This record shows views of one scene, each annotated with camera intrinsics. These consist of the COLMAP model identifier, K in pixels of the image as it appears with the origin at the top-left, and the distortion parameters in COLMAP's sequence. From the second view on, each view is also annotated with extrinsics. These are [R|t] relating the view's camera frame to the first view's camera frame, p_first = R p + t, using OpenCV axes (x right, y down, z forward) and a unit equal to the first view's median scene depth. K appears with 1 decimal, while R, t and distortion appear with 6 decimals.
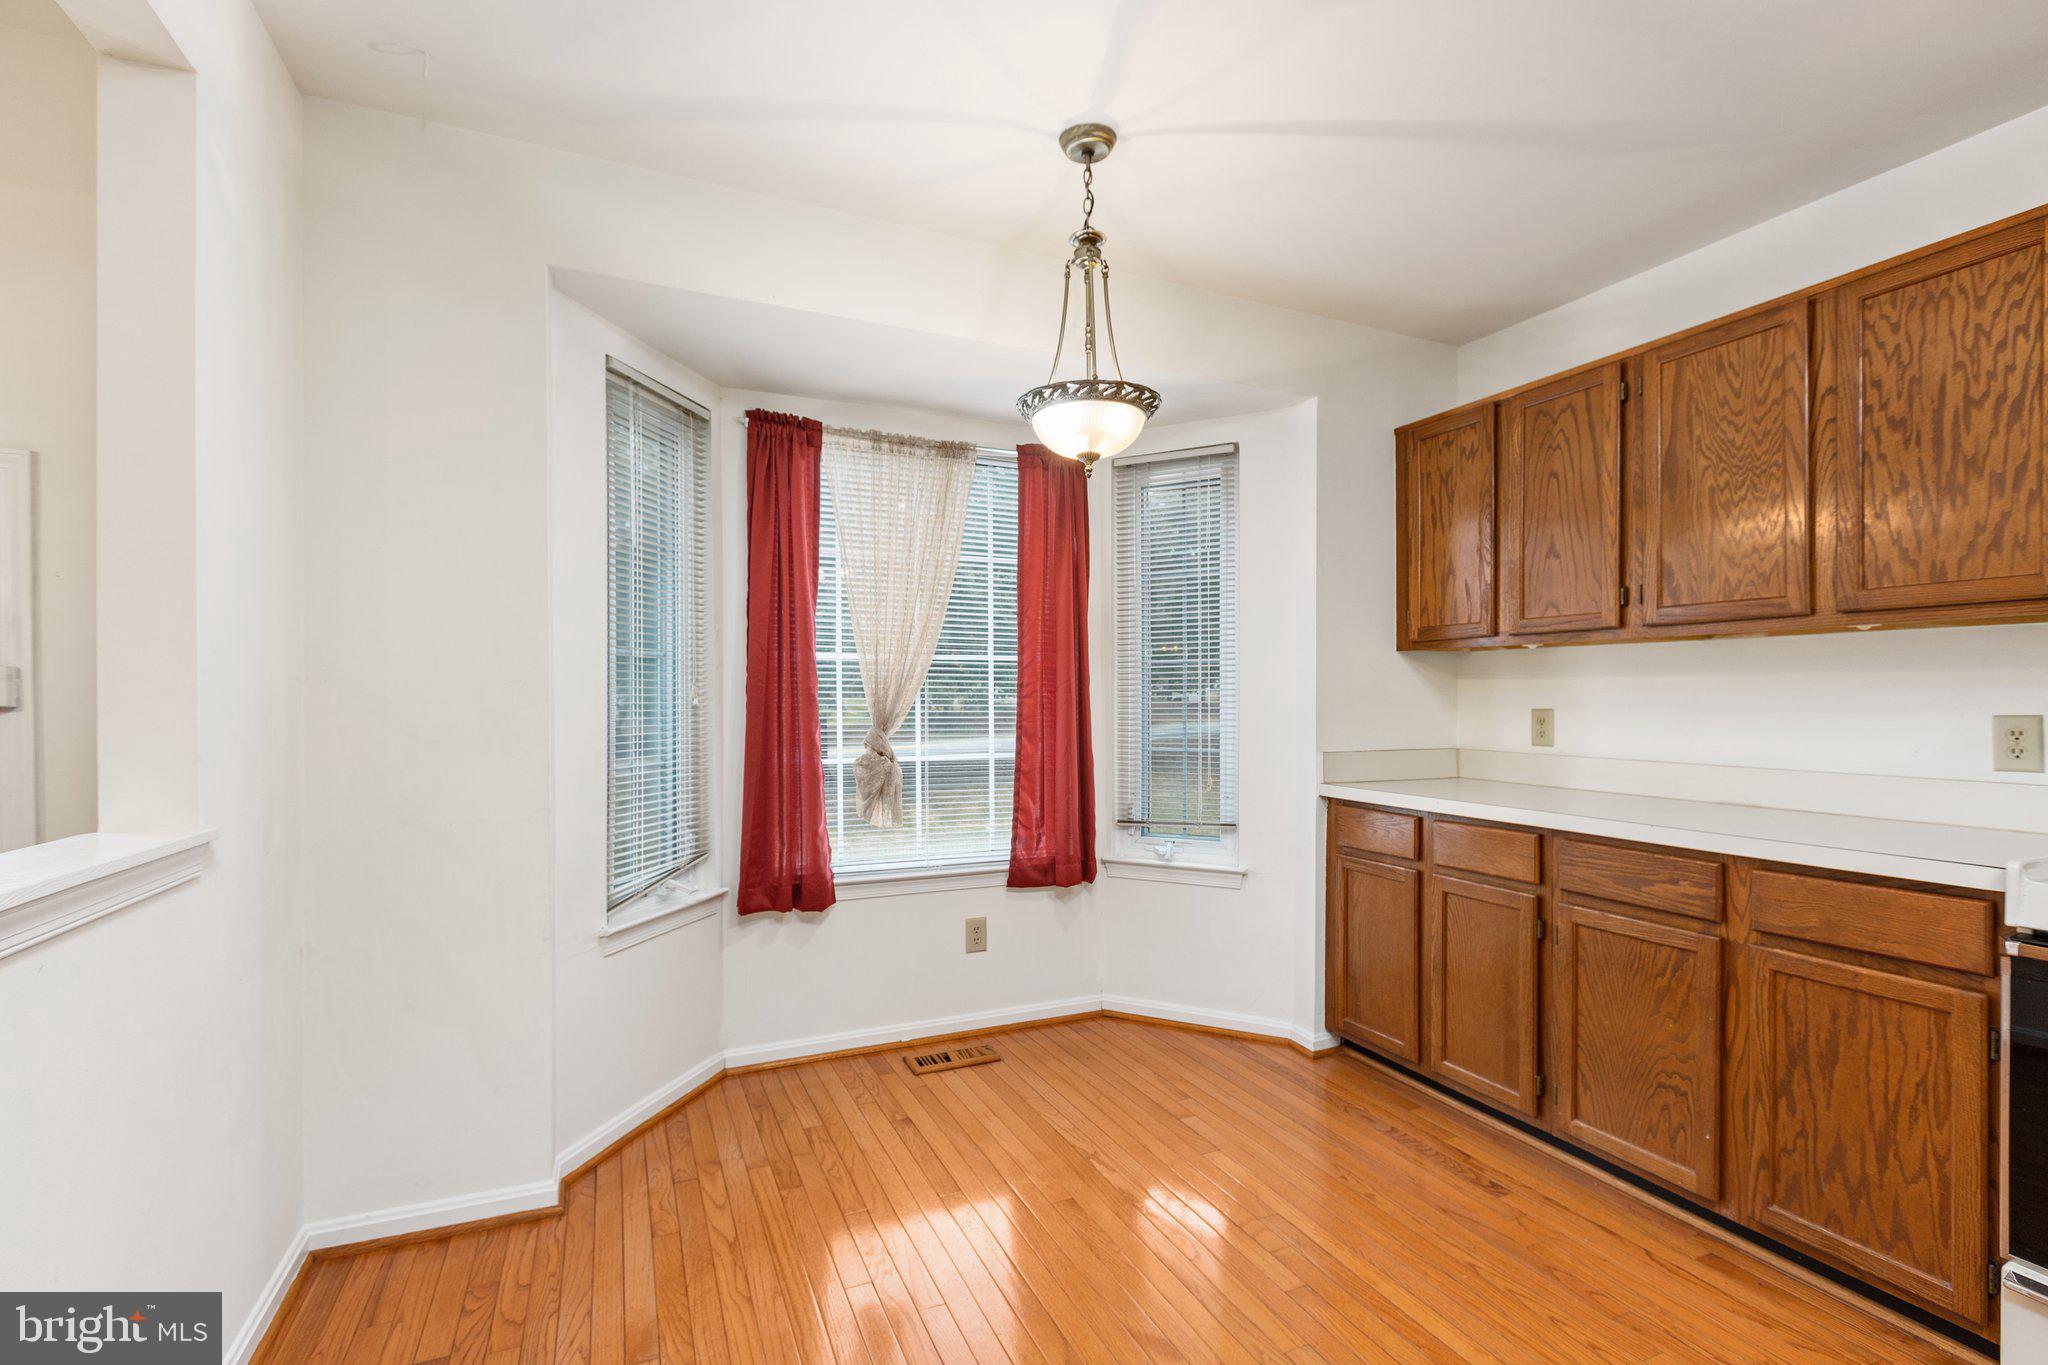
lens RADIAL K [[907.4, 0, 1028.0], [0, 907.4, 700.4], [0, 0, 1]] dist [-0.002469, -0.000965]
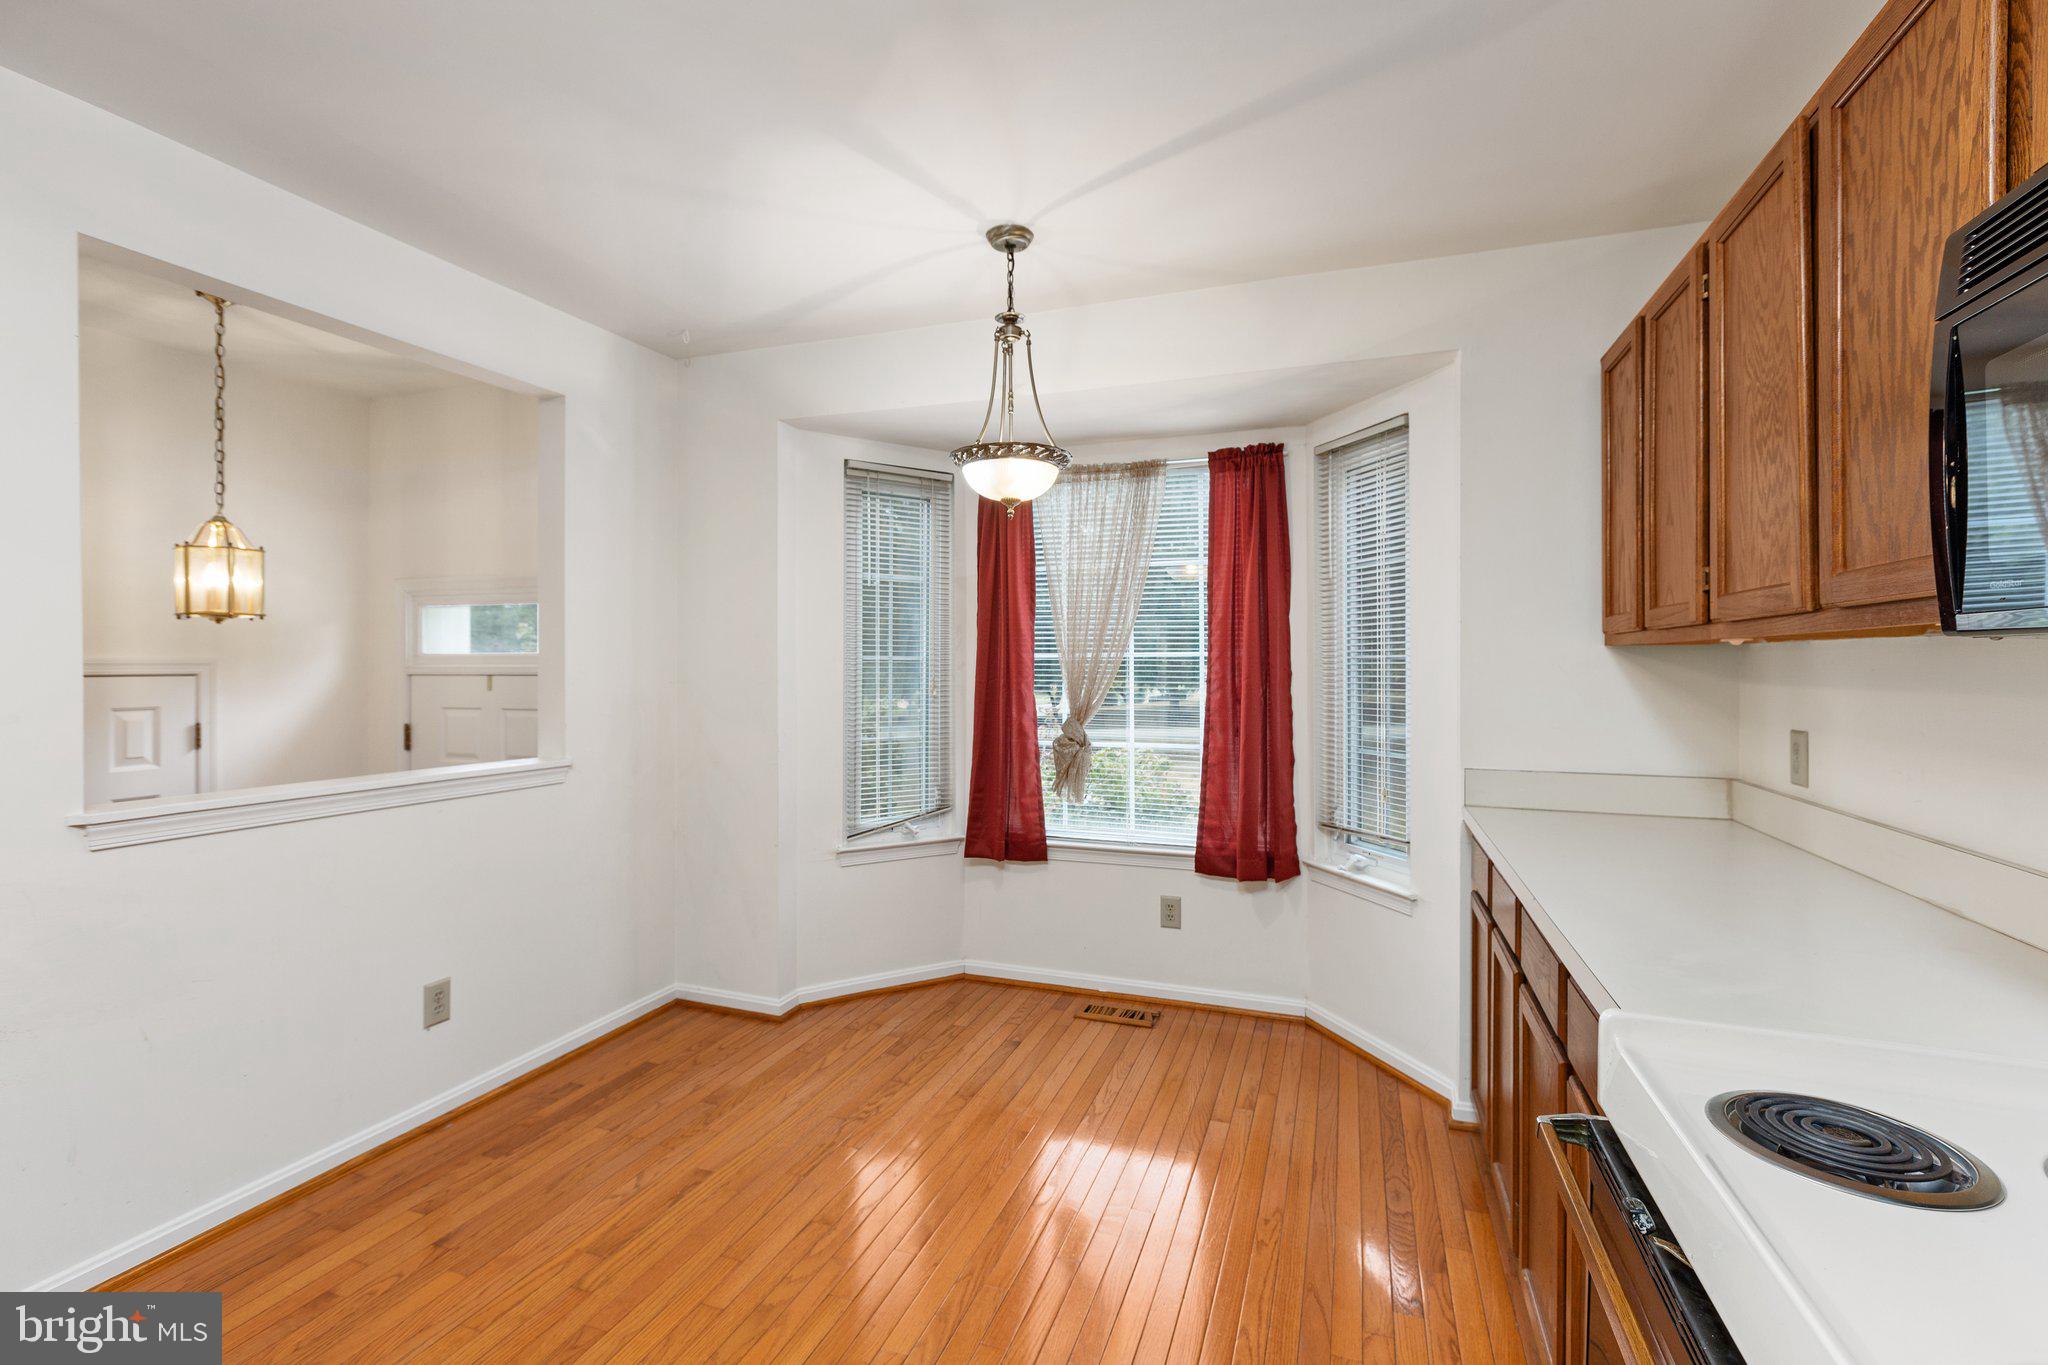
lens RADIAL K [[913.9, 0, 1026.0], [0, 913.9, 666.0], [0, 0, 1]] dist [0.004687, -0.000292]
pose [[0.722015, 0.002323, -0.691873, 0.758191], [-0.002756, 0.999996, 0.000481, -0.045653], [0.691872, 0.001560, 0.722019, 0.126734]]
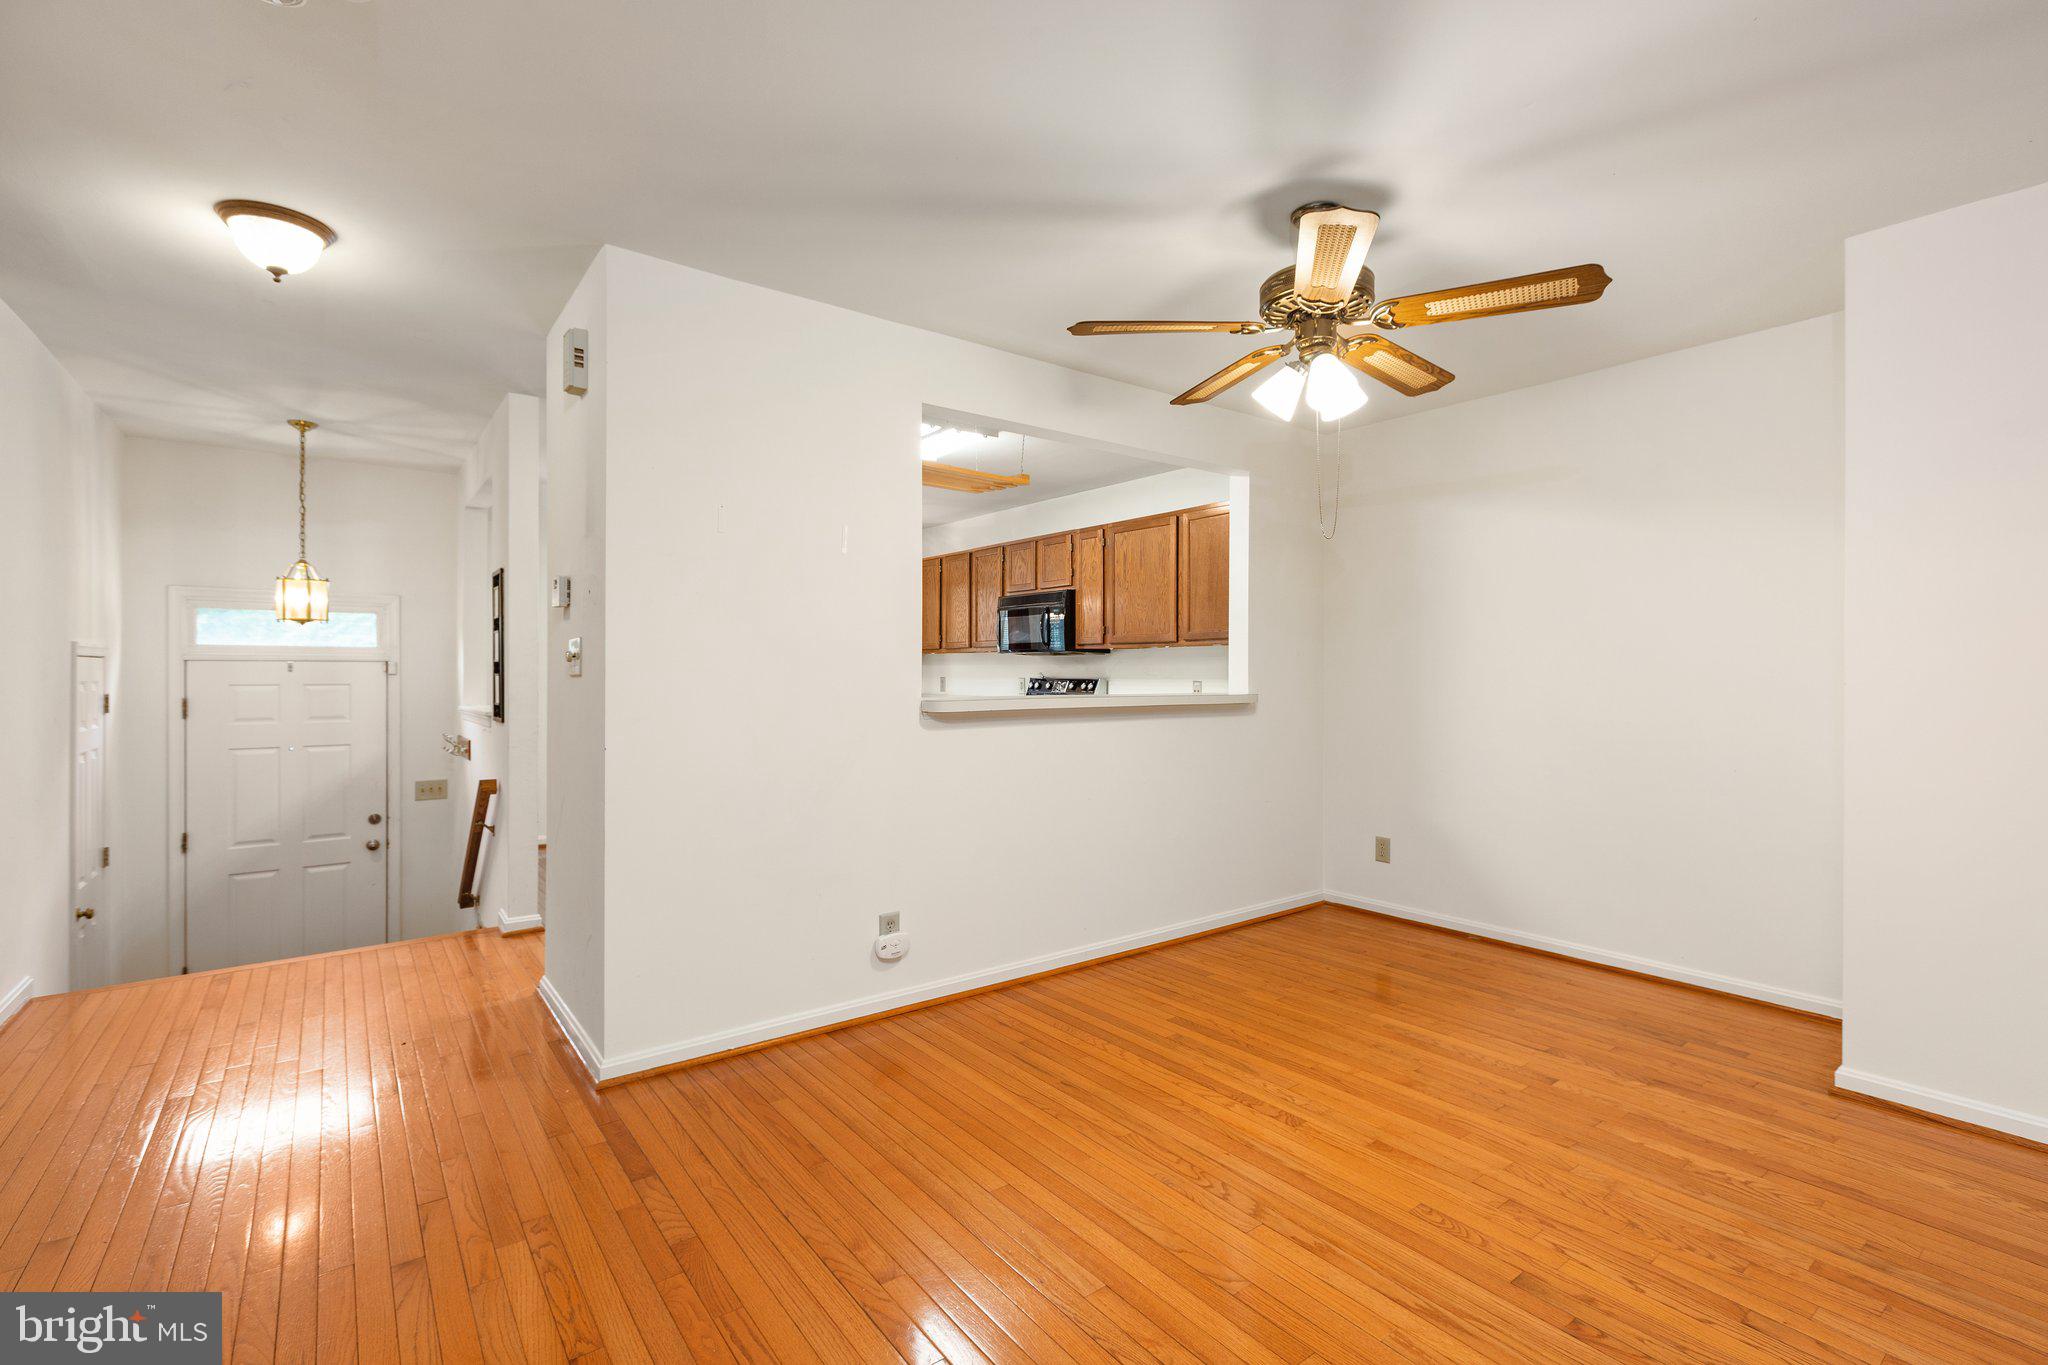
lens RADIAL K [[900.0, 0, 1024.0], [0, 900.0, 682.5], [0, 0, 1]] dist [0.002540, -0.000344]
pose [[0.972539, -0.001181, 0.232735, 0.236414], [-0.000246, 0.999981, 0.006103, 0.010610], [-0.232738, -0.005993, 0.972521, -1.892759]]
